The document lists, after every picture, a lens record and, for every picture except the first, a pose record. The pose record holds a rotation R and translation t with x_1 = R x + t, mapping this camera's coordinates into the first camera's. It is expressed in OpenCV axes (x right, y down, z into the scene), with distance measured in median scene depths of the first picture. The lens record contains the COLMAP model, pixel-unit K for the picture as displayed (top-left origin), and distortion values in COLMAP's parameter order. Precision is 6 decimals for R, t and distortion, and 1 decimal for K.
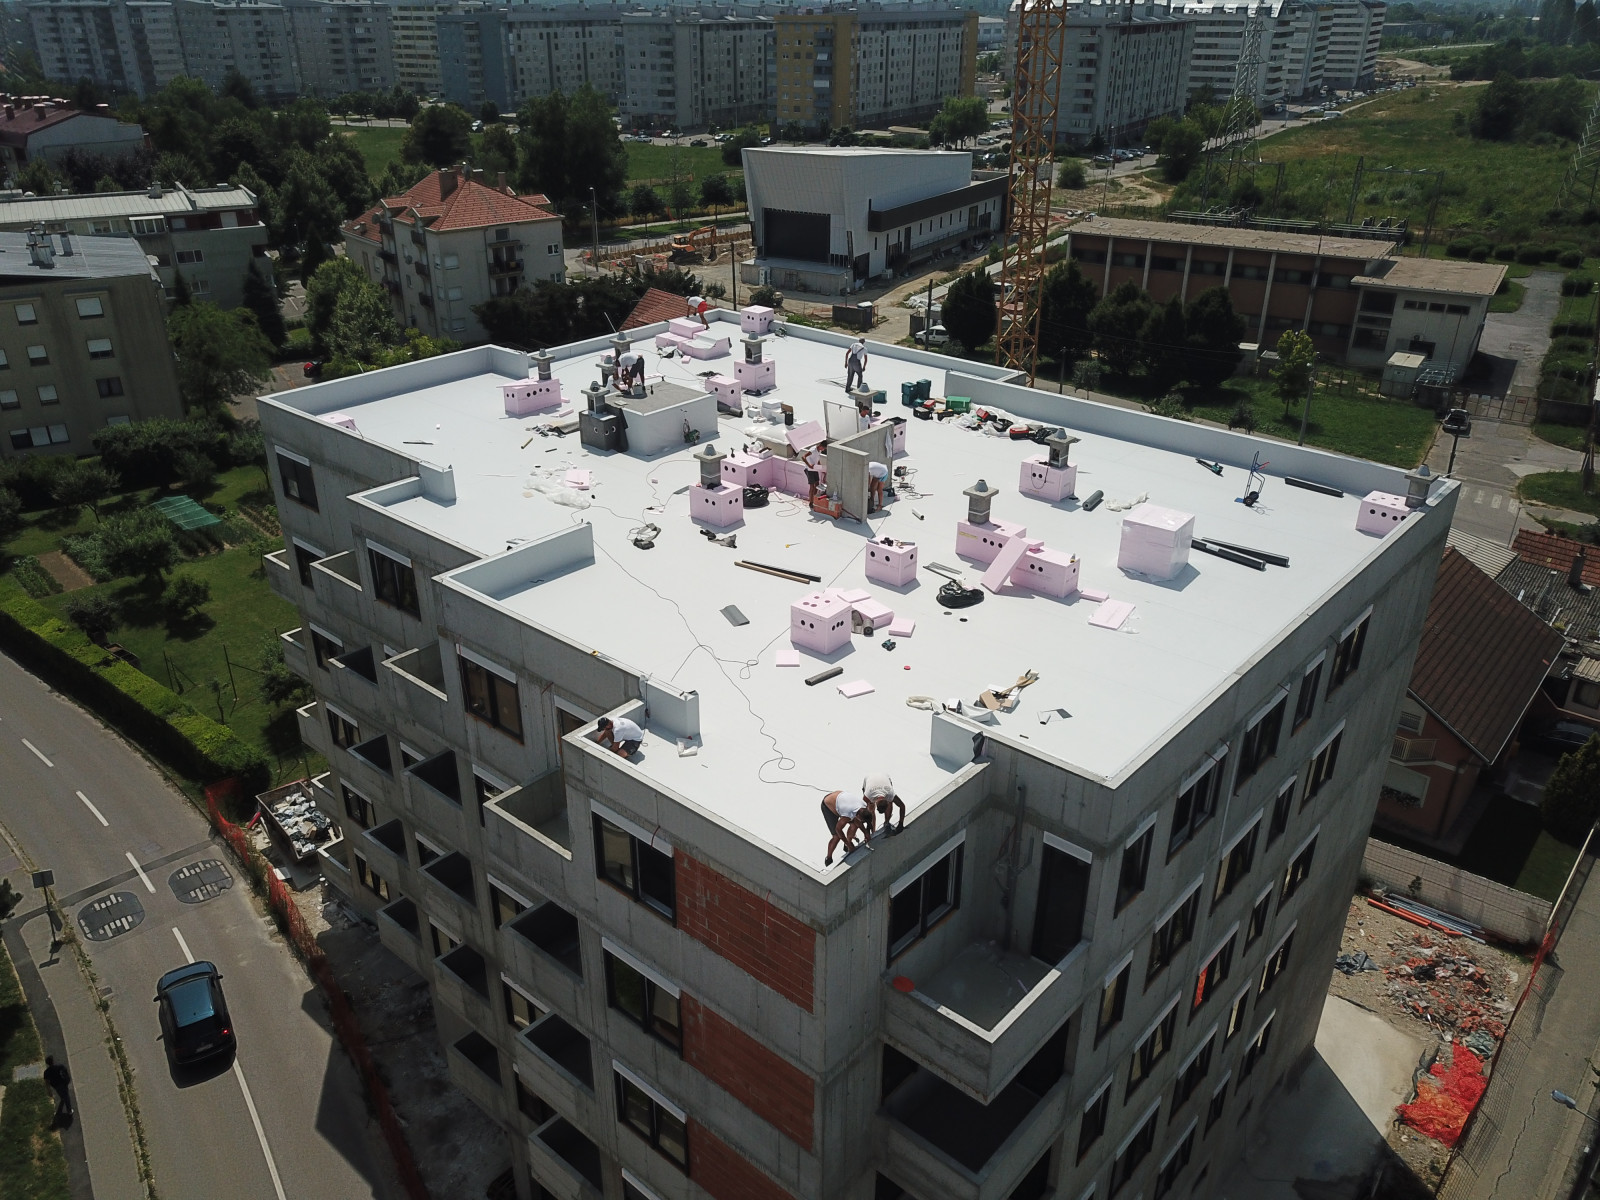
lens RADIAL K [[1235.1, 0, 795.4], [0, 1235.1, 608.1], [0, 0, 1]] dist [0.000421, 0.007191]
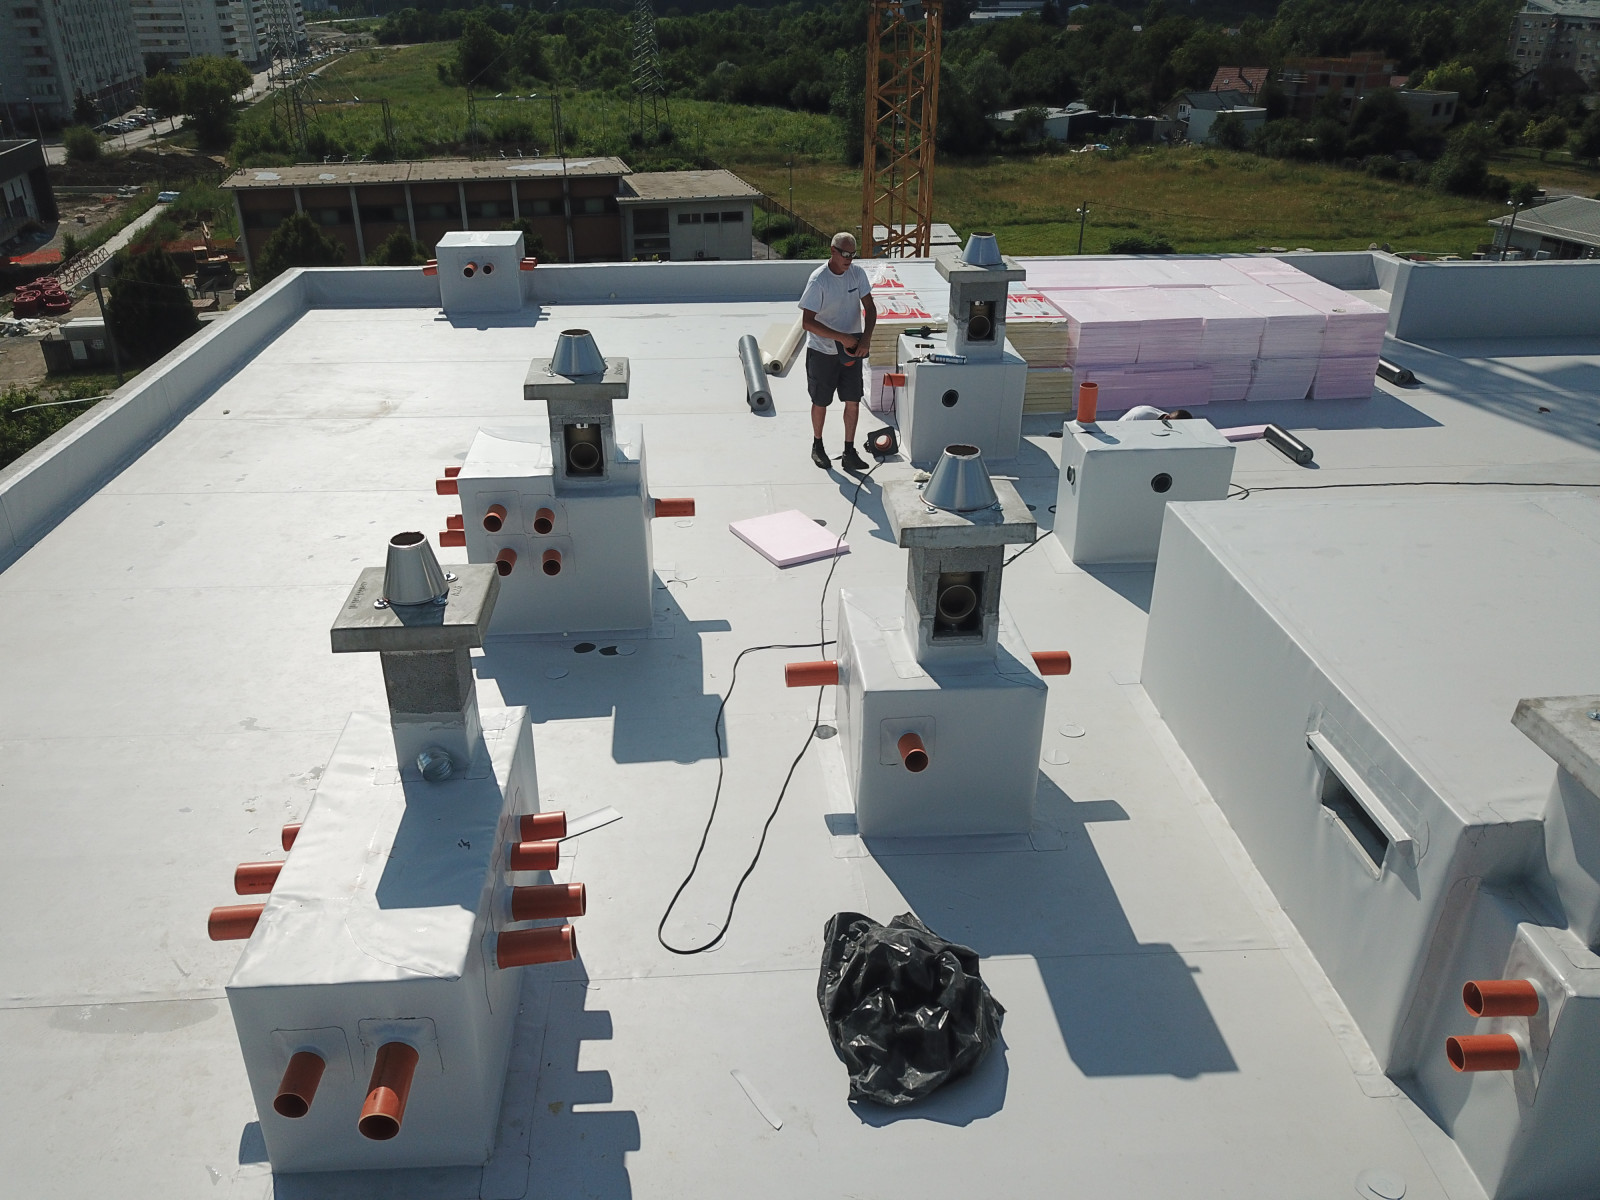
lens RADIAL K [[1235.1, 0, 795.4], [0, 1235.1, 608.1], [0, 0, 1]] dist [0.000421, 0.007191]
pose [[0.703635, -0.323564, 0.632617, -0.136036], [0.317933, 0.939577, 0.126939, -0.108434], [-0.635465, 0.111811, 0.763991, 0.467923]]
